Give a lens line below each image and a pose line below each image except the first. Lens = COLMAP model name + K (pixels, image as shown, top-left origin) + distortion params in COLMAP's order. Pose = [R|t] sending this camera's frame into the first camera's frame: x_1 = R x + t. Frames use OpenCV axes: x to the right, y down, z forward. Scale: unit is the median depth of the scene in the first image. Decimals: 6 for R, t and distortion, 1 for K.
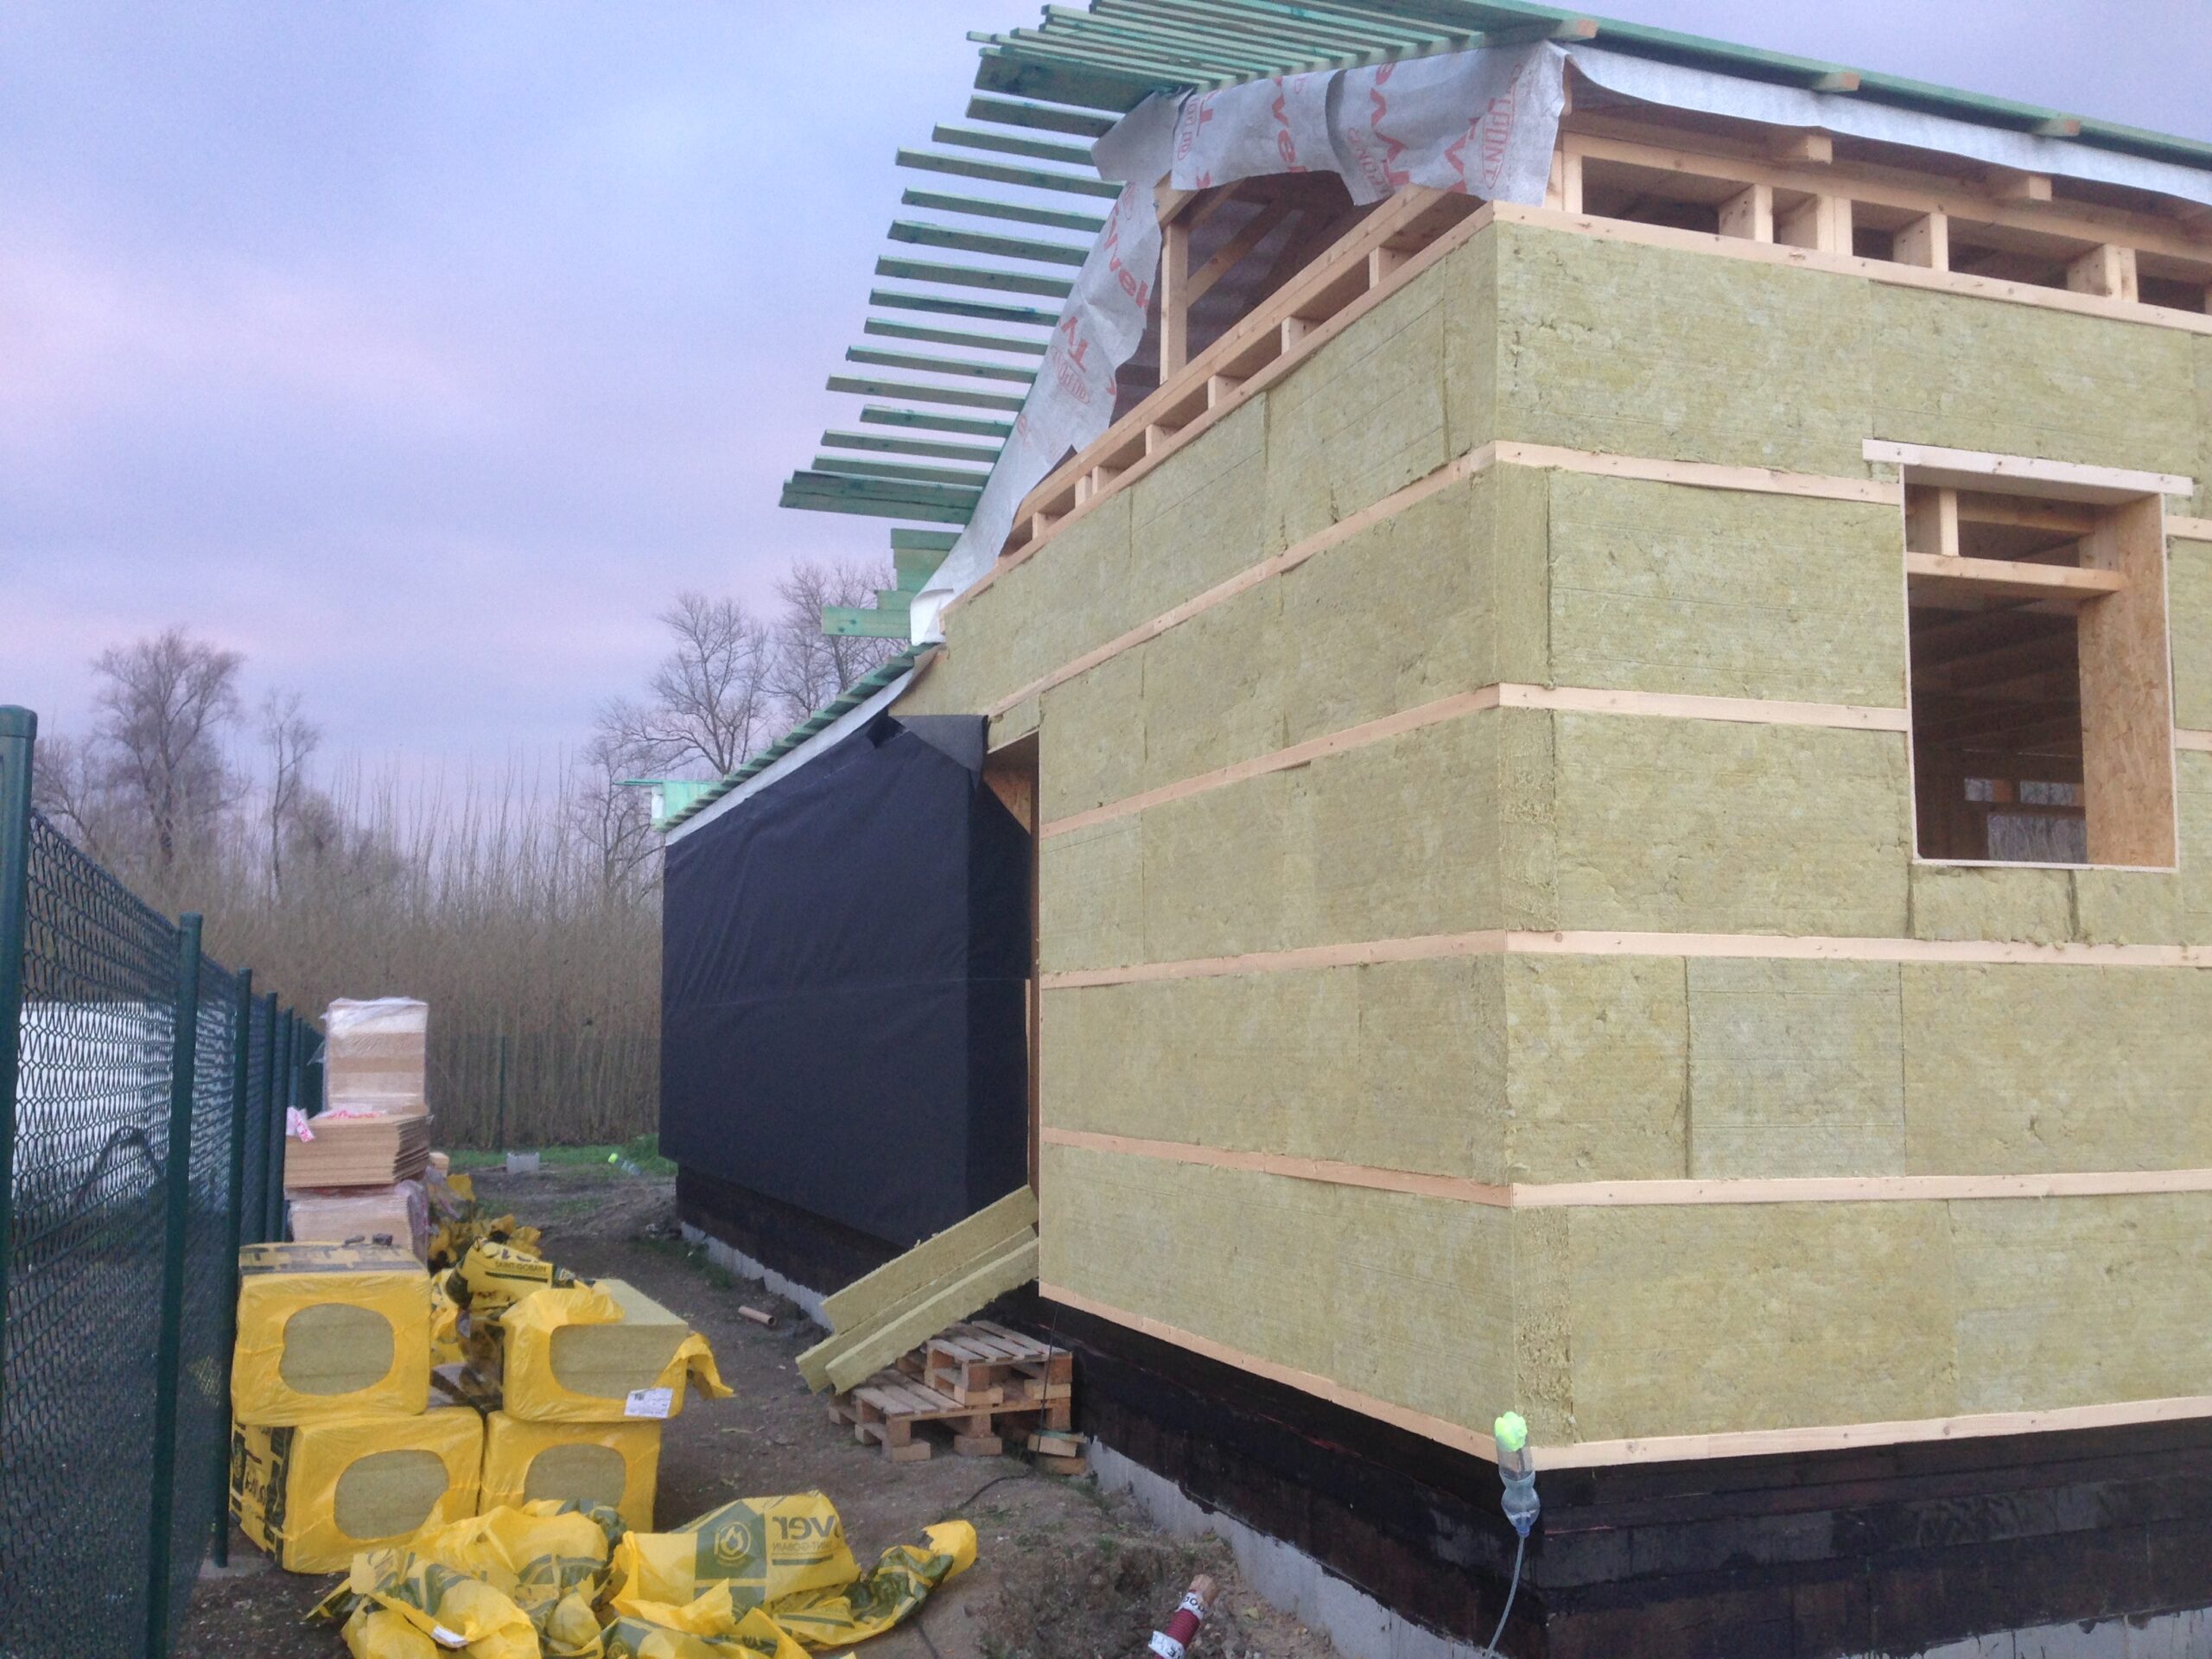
lens RADIAL K [[2037.5, 0, 1114.1], [0, 2037.5, 825.2], [0, 0, 1]] dist [0.070721, 0.000000]
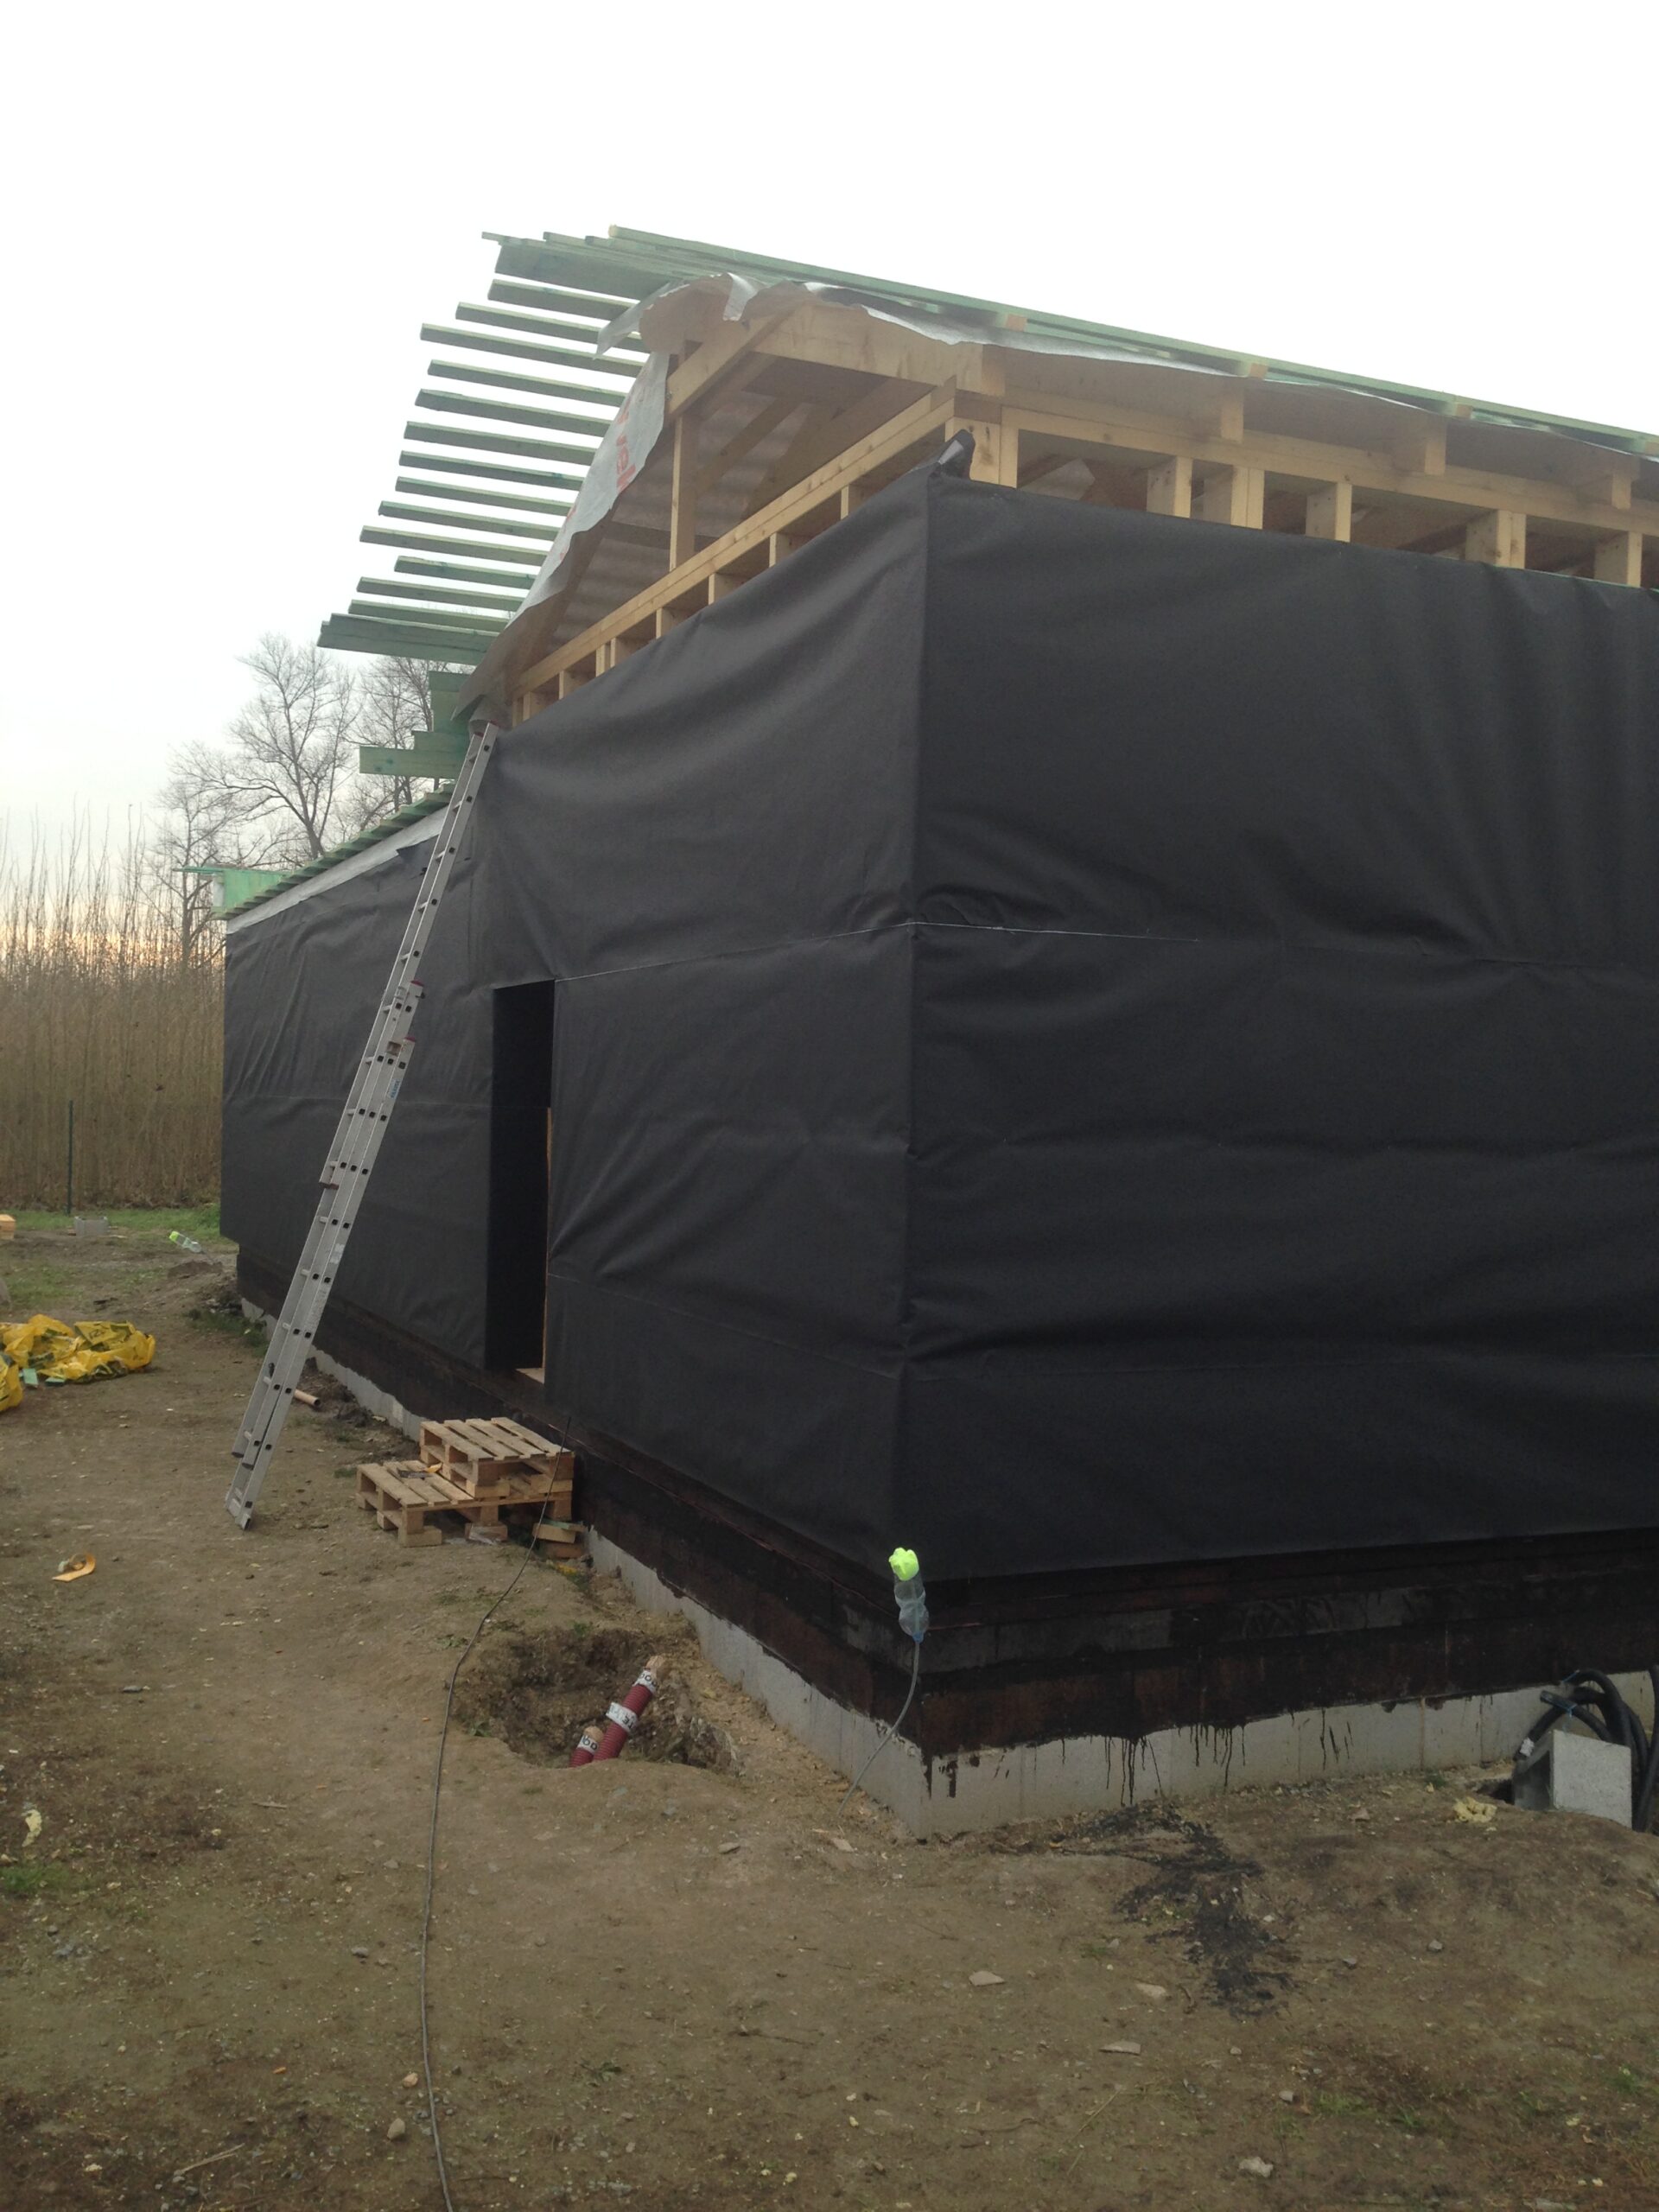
lens RADIAL K [[2037.5, 0, 824.5], [0, 2037.5, 1115.7], [0, 0, 1]] dist [0.070721, 0.000000]
pose [[0.997776, 0.028783, 0.060126, 0.043596], [-0.035098, 0.993665, 0.106761, -0.046702], [-0.056672, -0.108634, 0.992465, -0.086182]]
